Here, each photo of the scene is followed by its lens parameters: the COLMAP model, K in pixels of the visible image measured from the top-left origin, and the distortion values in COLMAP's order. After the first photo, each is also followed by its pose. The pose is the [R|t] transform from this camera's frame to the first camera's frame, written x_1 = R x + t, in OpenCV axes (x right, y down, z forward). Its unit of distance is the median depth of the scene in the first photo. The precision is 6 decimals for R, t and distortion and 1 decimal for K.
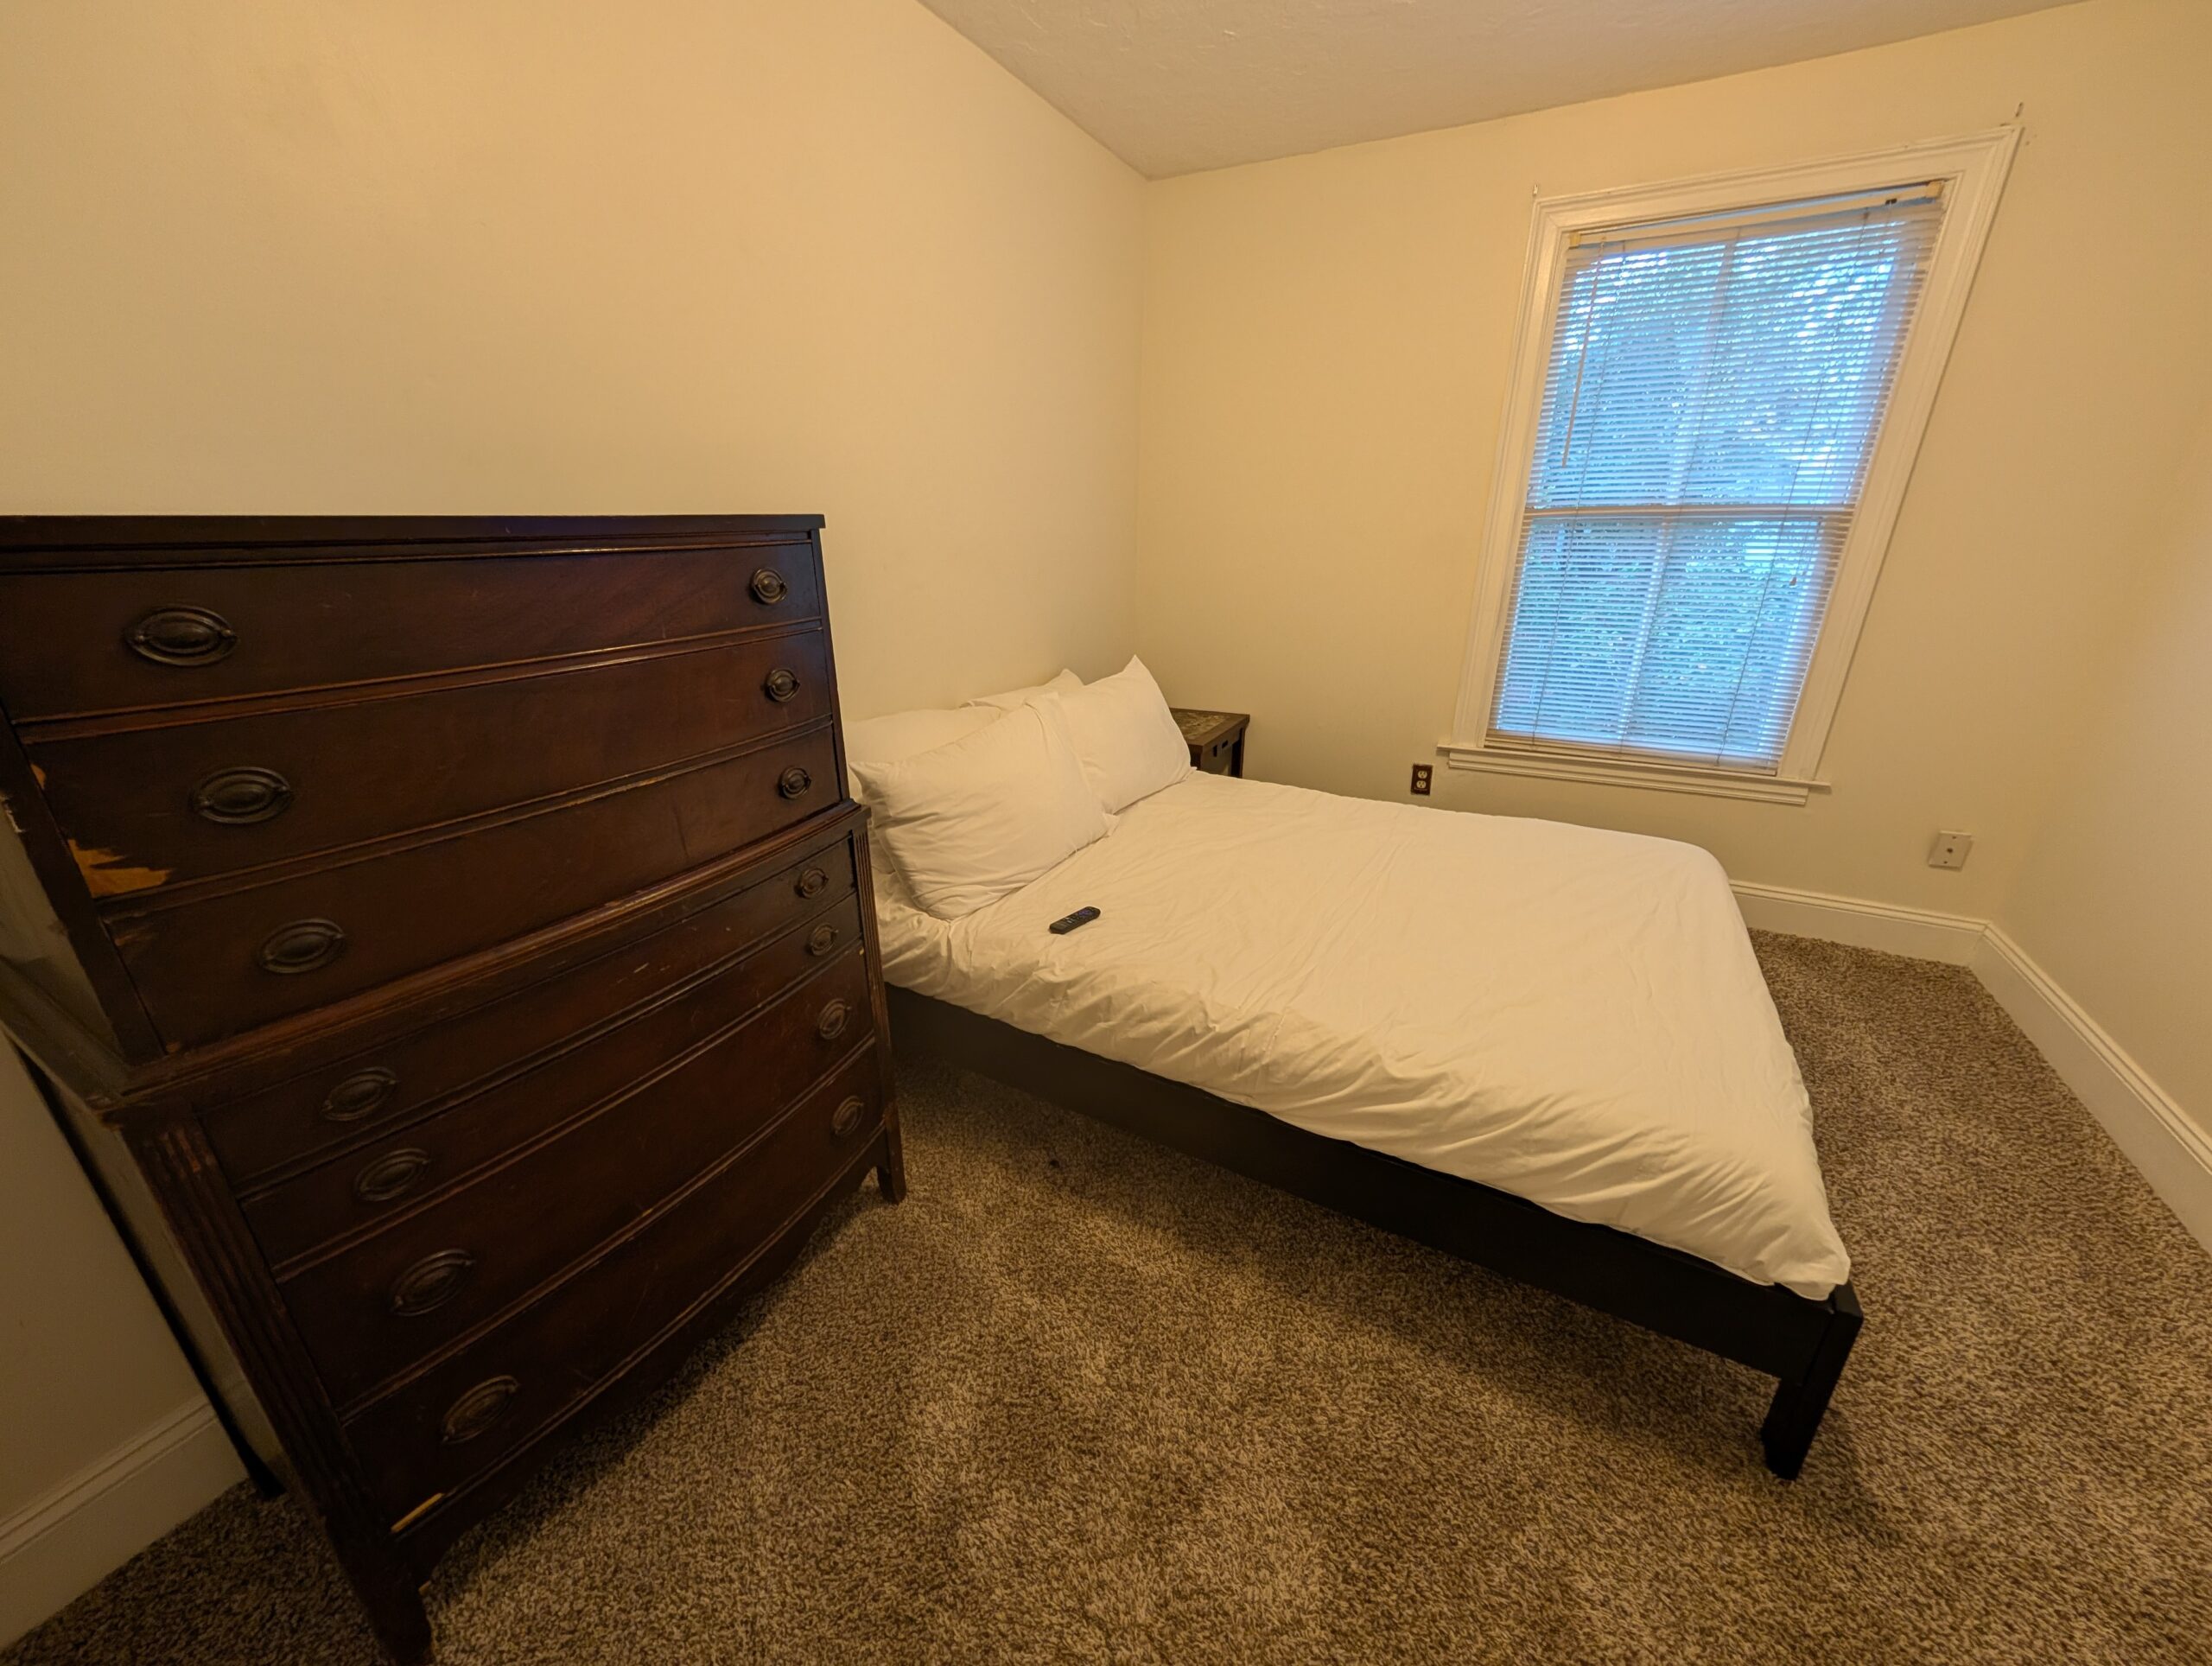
lens RADIAL K [[840.8, 0, 1096.4], [0, 840.8, 829.6], [0, 0, 1]] dist [-0.001285, 0.000173]
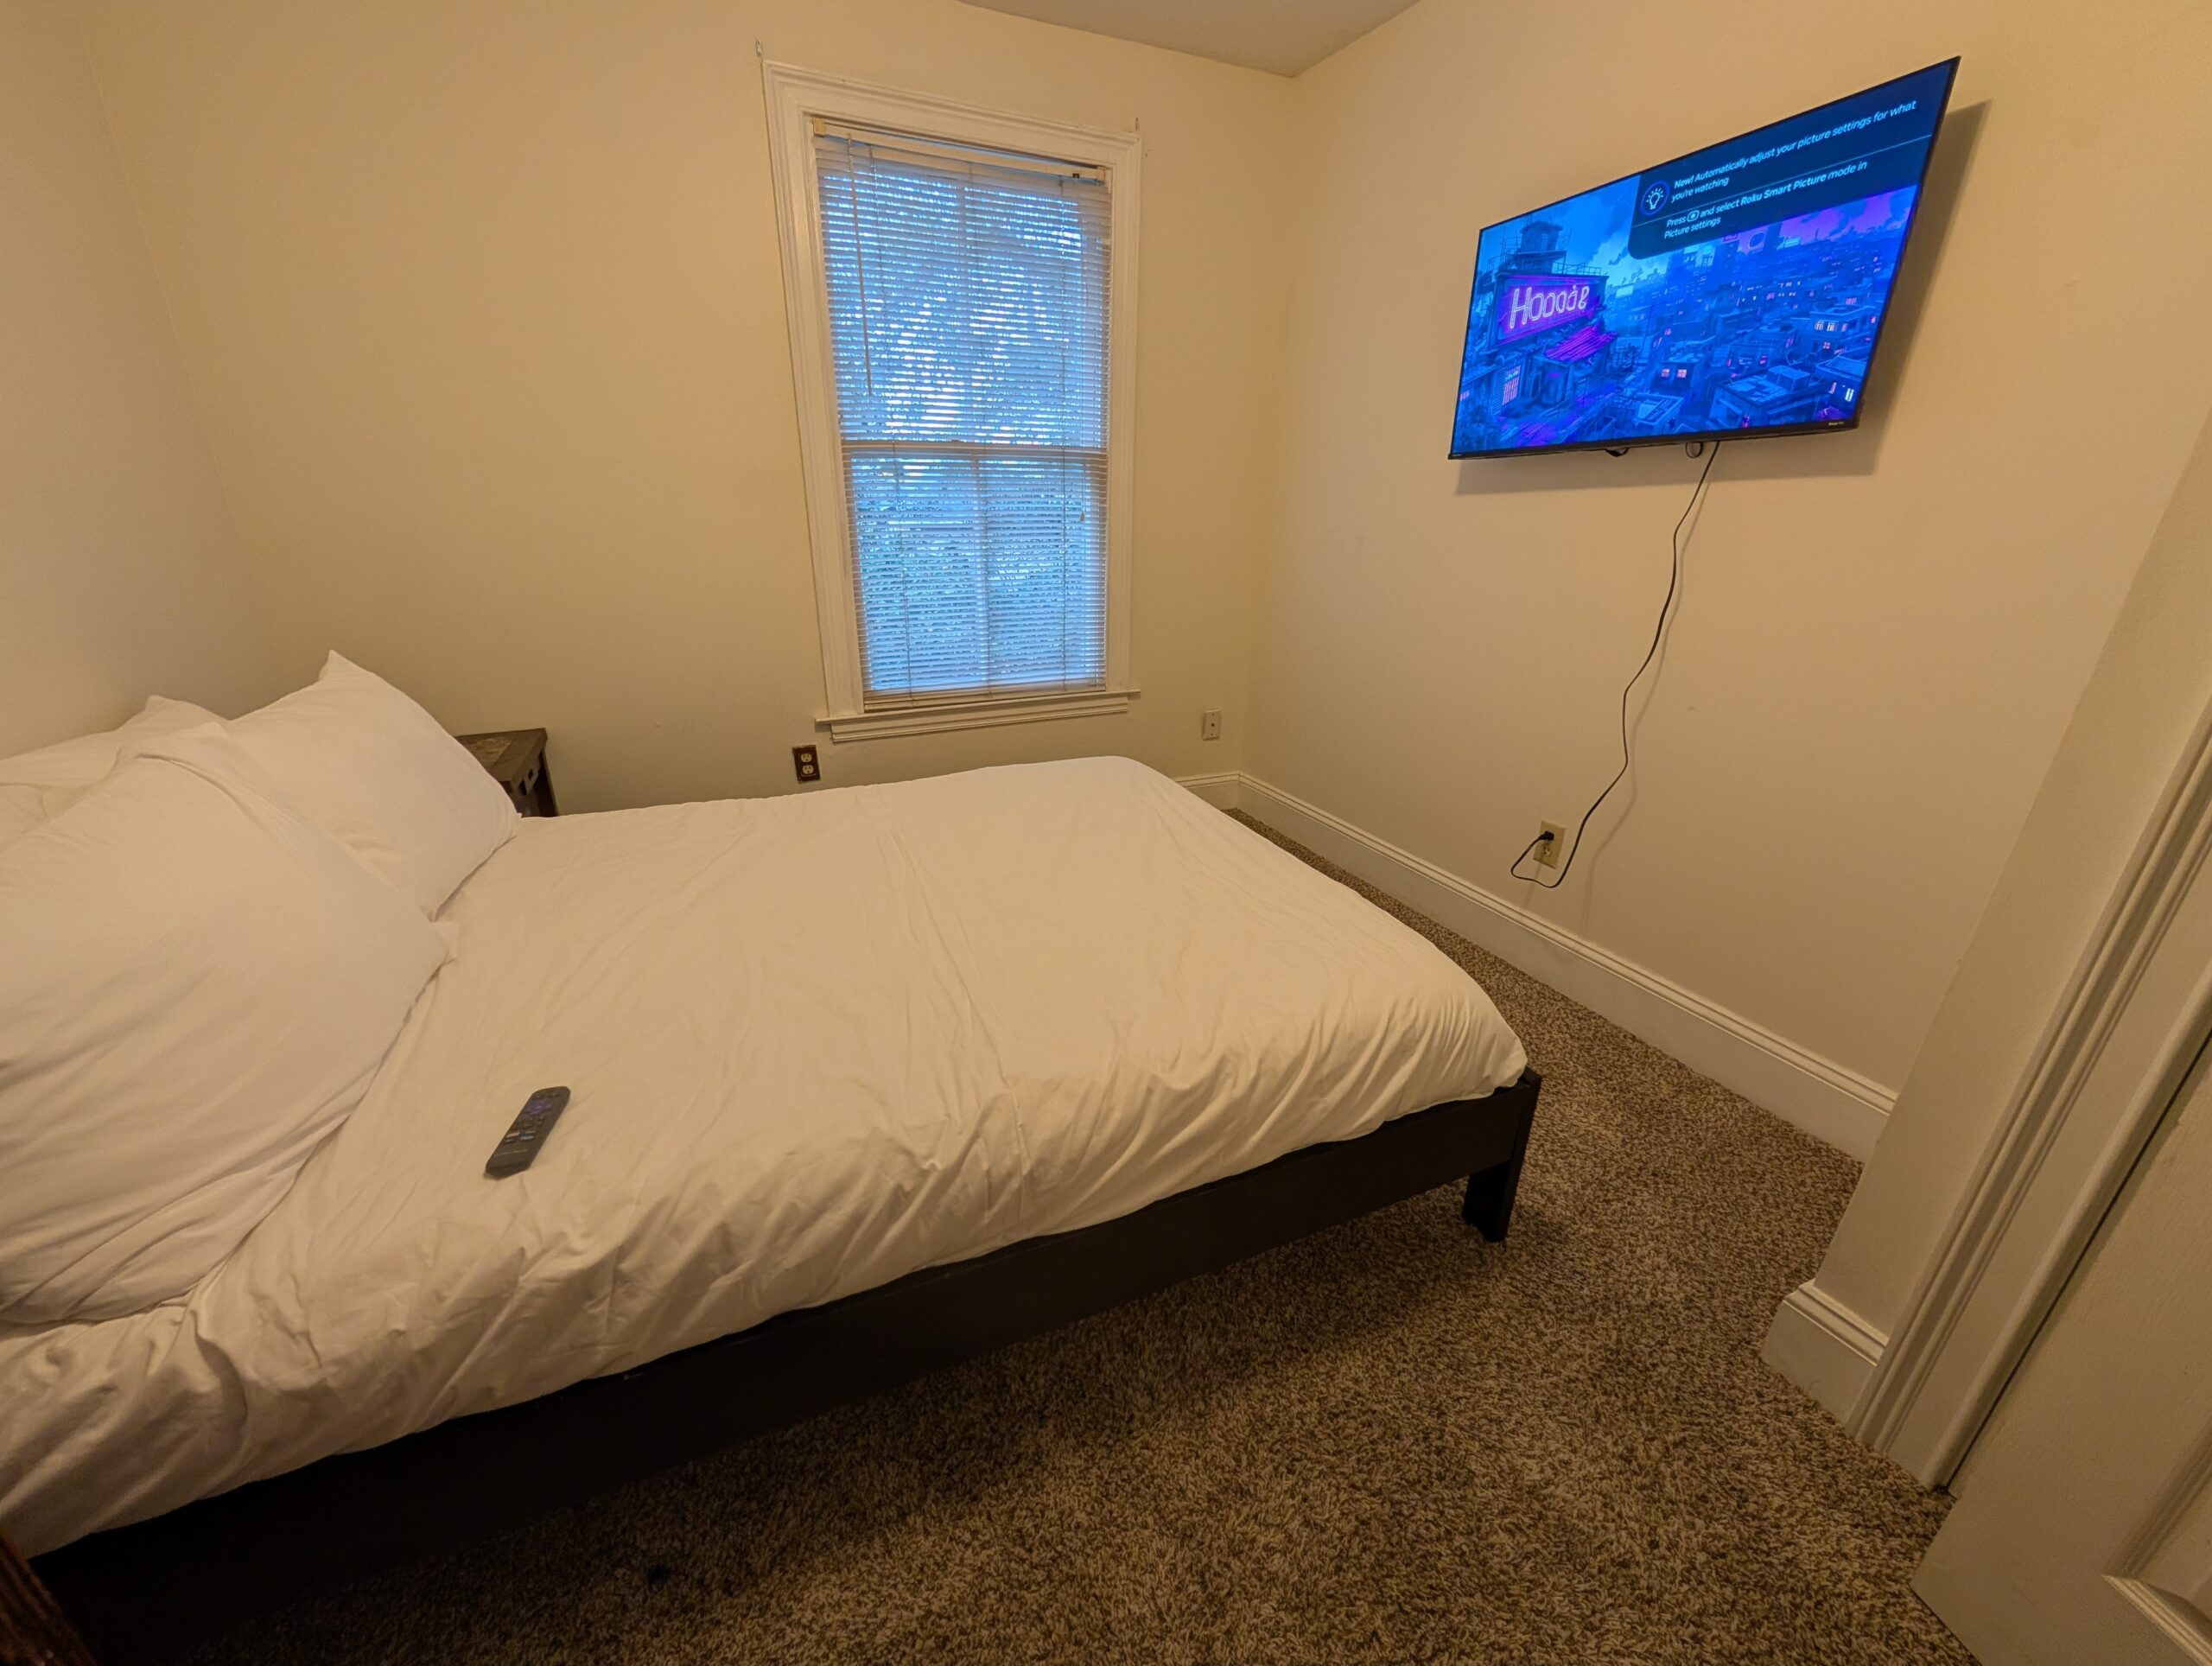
lens RADIAL K [[840.8, 0, 1100.3], [0, 840.8, 834.1], [0, 0, 1]] dist [-0.001285, 0.000173]
pose [[0.606715, -0.269778, 0.747741, -0.145537], [0.267451, 0.955088, 0.127578, -0.034119], [-0.748576, 0.122580, 0.651619, 0.386793]]
